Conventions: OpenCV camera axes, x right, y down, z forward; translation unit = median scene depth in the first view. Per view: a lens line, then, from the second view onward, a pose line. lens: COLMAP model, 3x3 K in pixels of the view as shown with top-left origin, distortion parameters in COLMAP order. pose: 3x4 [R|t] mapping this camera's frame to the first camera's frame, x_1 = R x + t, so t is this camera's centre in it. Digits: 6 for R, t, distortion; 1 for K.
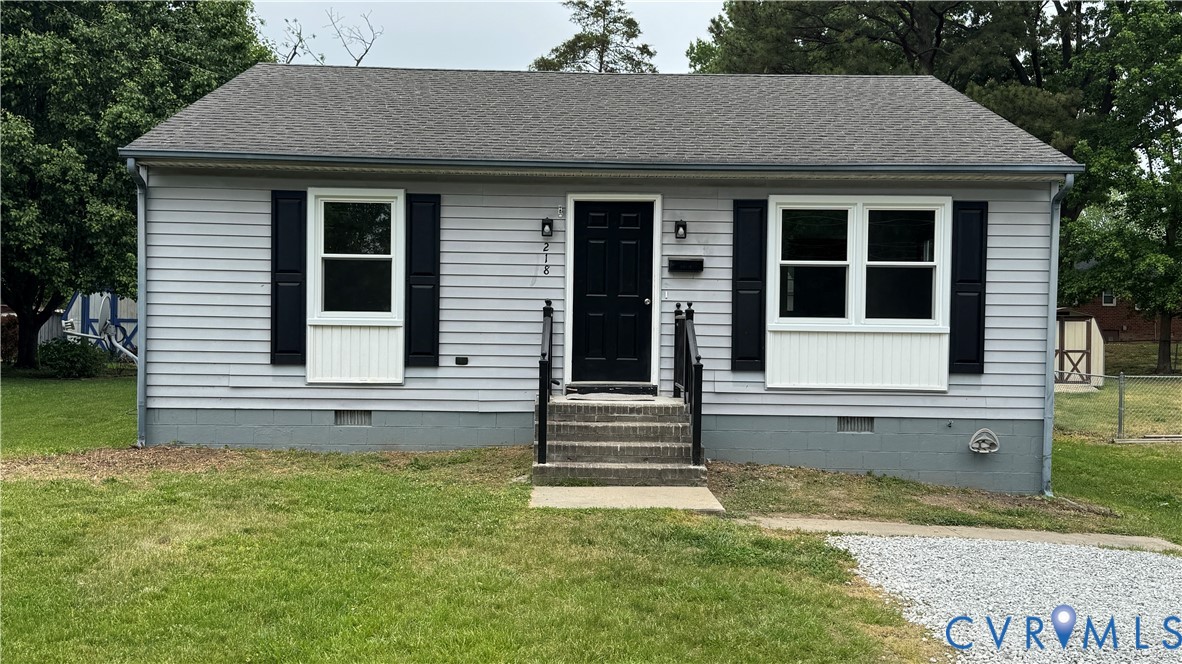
lens RADIAL K [[1101.4, 0, 591.0], [0, 1101.4, 332.0], [0, 0, 1]] dist [0.191603, -0.370775]
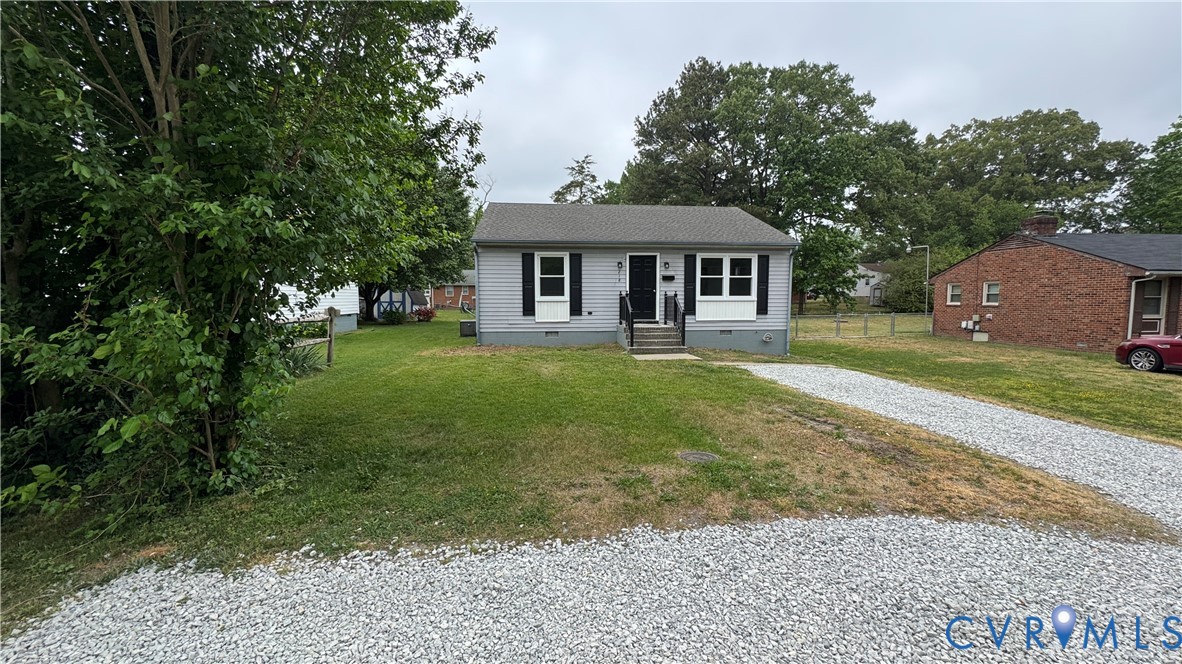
lens RADIAL K [[472.8, 0, 591.0], [0, 472.8, 332.0], [0, 0, 1]] dist [-0.001244, -0.000613]
pose [[0.996871, -0.020507, 0.076341, -0.206238], [0.015829, 0.997989, 0.061386, 0.000372], [-0.077446, -0.059985, 0.995190, -0.197828]]
